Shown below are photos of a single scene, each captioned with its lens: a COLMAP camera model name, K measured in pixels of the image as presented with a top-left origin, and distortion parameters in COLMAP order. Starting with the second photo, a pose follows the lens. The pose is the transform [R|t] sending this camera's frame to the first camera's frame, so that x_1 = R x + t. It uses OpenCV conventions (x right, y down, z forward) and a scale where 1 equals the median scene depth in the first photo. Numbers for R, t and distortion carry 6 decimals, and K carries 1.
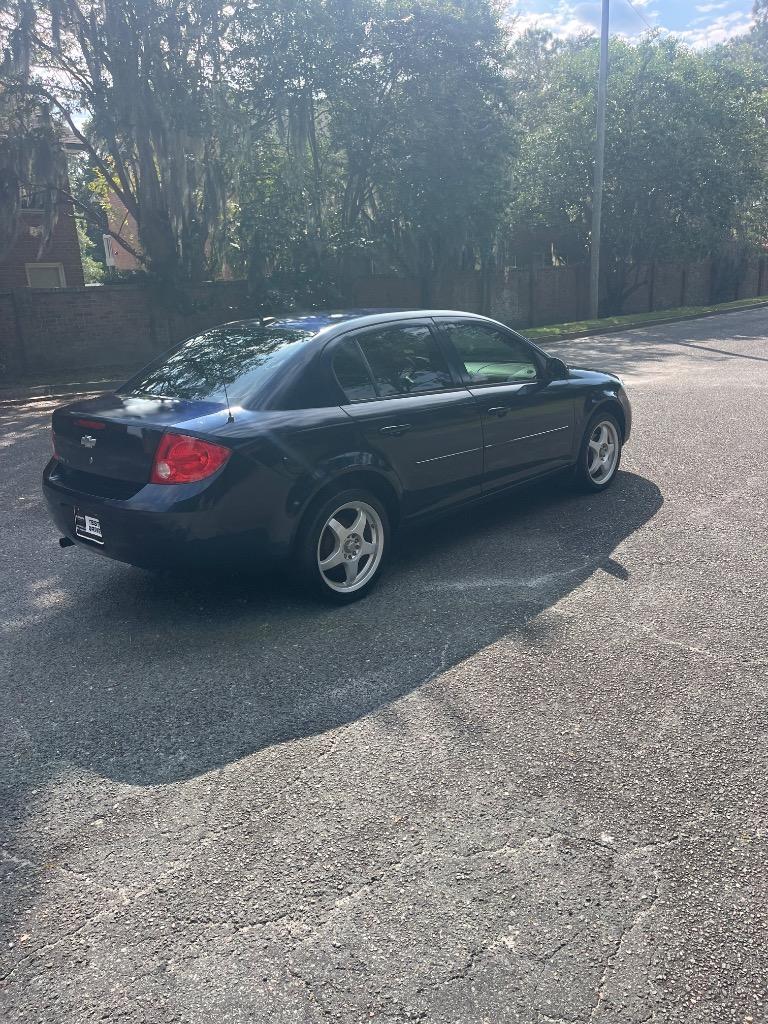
lens RADIAL K [[756.5, 0, 389.9], [0, 756.5, 508.9], [0, 0, 1]] dist [0.002829, -0.003590]
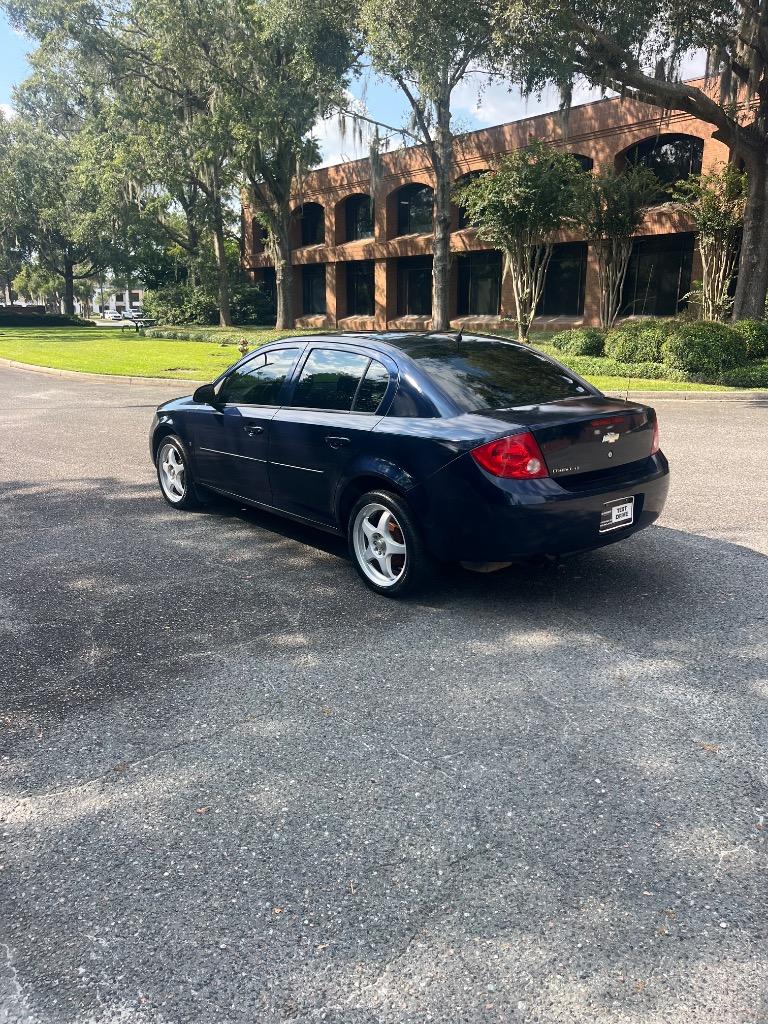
lens RADIAL K [[756.5, 0, 378.6], [0, 756.5, 510.9], [0, 0, 1]] dist [0.002829, -0.003590]
pose [[0.175004, -0.202599, 0.963497, -1.653796], [0.267027, 0.951688, 0.151614, -0.263622], [-0.947666, 0.230747, 0.220648, 1.192047]]
